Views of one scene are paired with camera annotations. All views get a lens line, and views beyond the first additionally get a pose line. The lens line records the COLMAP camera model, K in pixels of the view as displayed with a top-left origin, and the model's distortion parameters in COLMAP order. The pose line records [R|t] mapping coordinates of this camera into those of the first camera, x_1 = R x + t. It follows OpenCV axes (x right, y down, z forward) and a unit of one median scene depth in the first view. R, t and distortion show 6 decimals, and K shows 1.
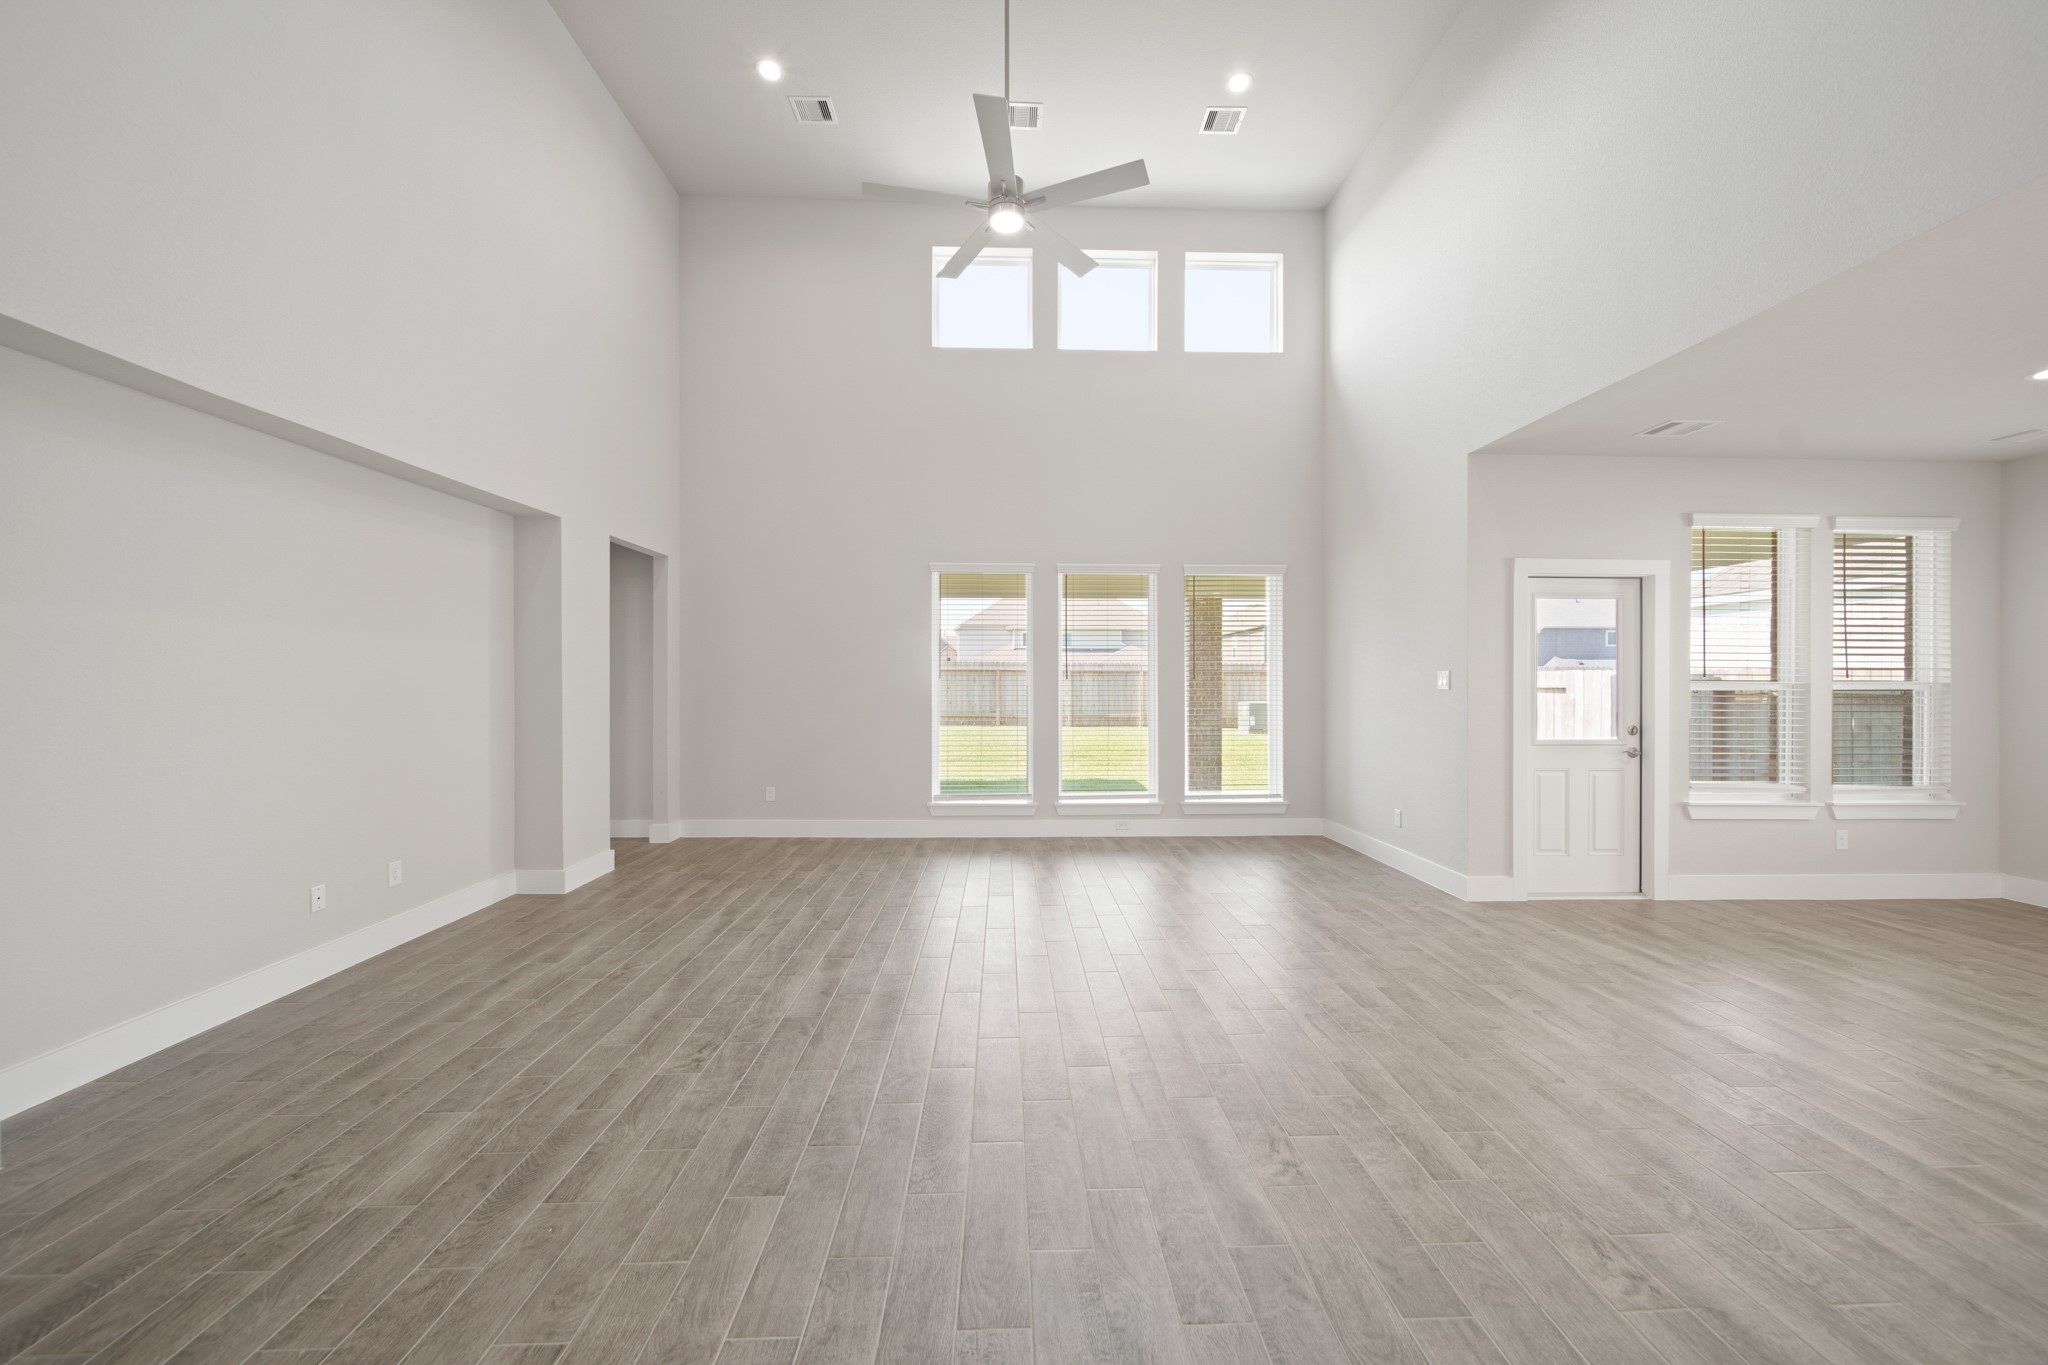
lens RADIAL K [[721.7, 0, 1020.0], [0, 721.7, 688.8], [0, 0, 1]] dist [-0.000494, -0.000186]
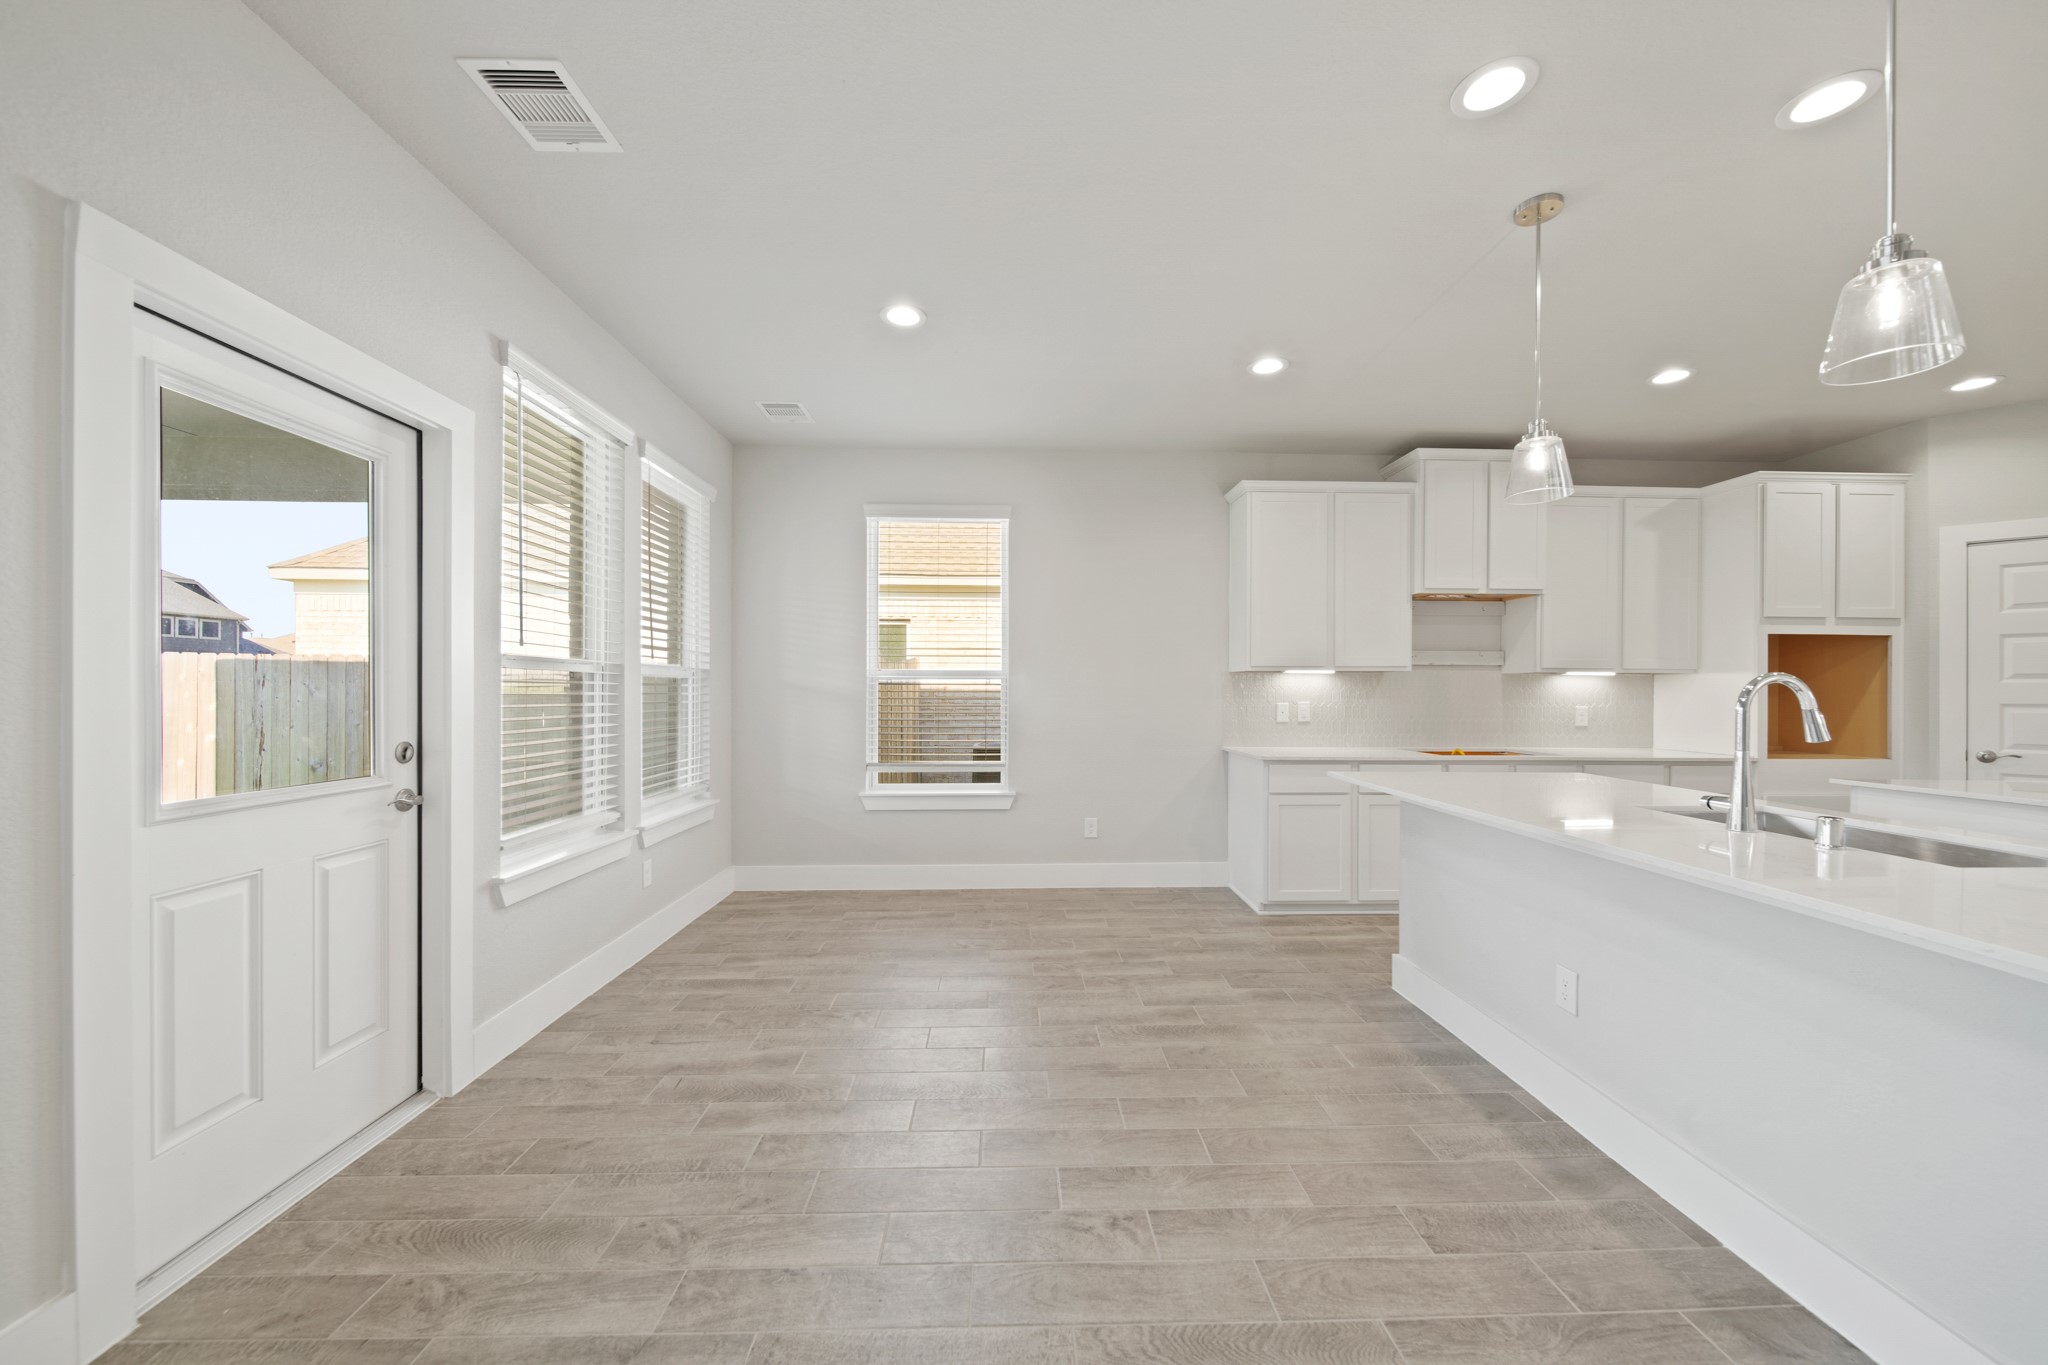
lens RADIAL K [[721.7, 0, 1020.6], [0, 721.7, 689.6], [0, 0, 1]] dist [-0.000494, -0.000186]
pose [[-0.009733, 0.000950, 0.999952, 0.388855], [0.005856, 0.999982, -0.000893, 0.020334], [-0.999935, 0.005847, -0.009738, 0.620375]]
